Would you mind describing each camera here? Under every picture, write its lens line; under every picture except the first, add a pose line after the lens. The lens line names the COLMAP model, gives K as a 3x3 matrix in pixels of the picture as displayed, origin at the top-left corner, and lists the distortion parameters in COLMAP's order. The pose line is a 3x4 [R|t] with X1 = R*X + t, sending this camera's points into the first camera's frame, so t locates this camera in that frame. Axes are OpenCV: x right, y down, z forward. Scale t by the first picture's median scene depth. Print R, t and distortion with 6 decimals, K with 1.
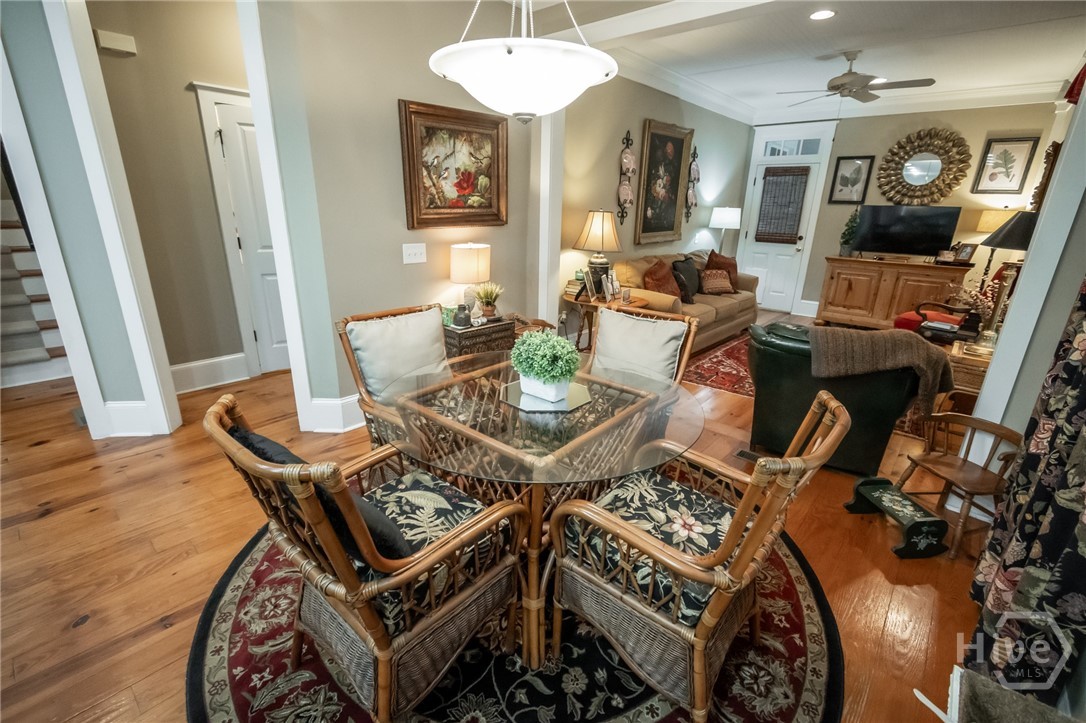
lens RADIAL K [[476.9, 0, 543.0], [0, 476.9, 361.5], [0, 0, 1]] dist [-0.000635, -0.000148]
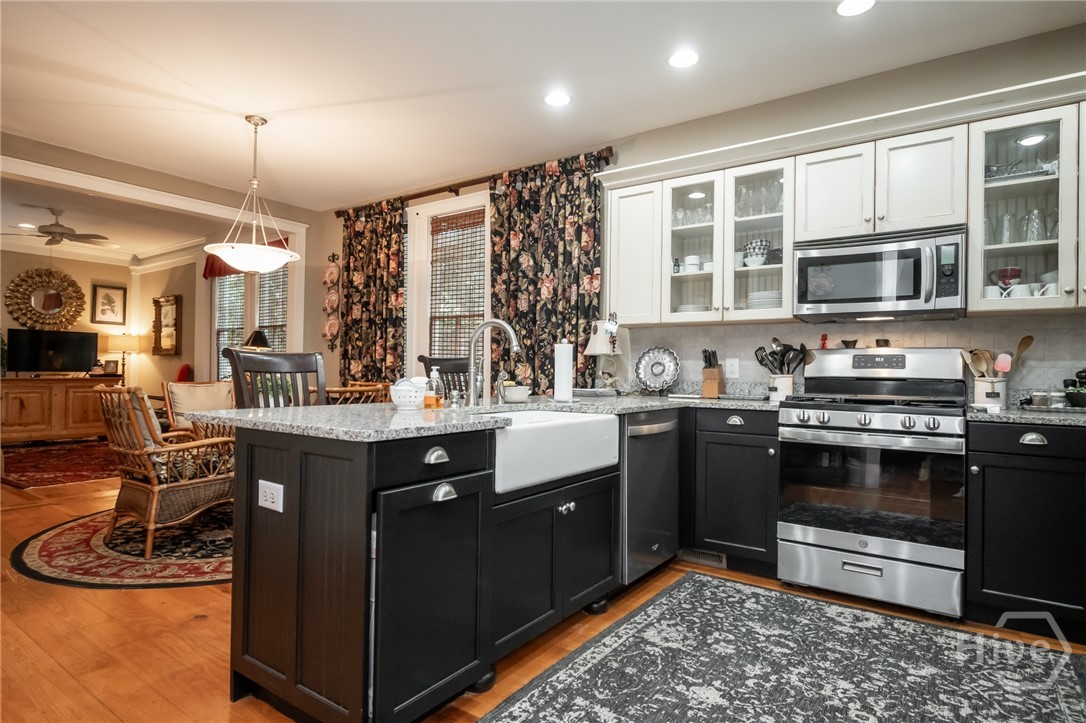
lens RADIAL K [[582.8, 0, 547.9], [0, 582.8, 366.5], [0, 0, 1]] dist [-0.004050, -0.000072]
pose [[-0.109654, -0.022541, 0.993714, -0.774955], [0.298842, 0.952740, 0.054588, 0.036181], [-0.947982, 0.302950, -0.097735, 0.033096]]
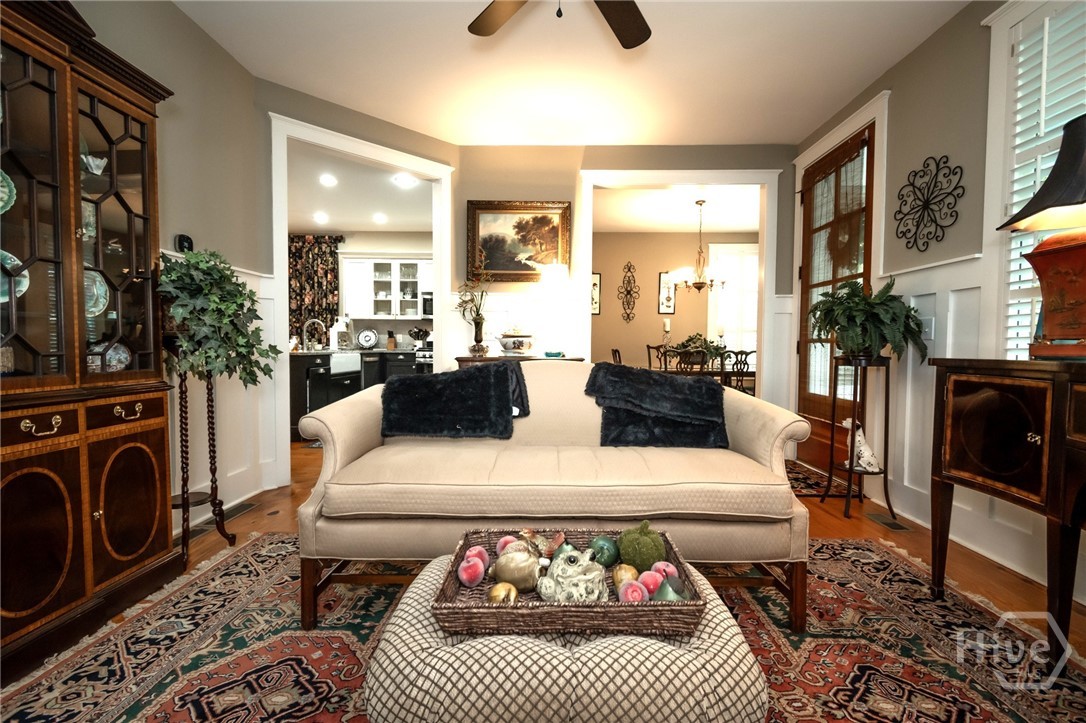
lens RADIAL K [[476.9, 0, 543.0], [0, 476.9, 361.5], [0, 0, 1]] dist [-0.000635, -0.000148]
pose [[-0.654347, -0.056755, 0.754062, -1.410142], [0.213385, 0.942797, 0.256127, -0.057005], [-0.725463, 0.328501, -0.604806, 0.306375]]
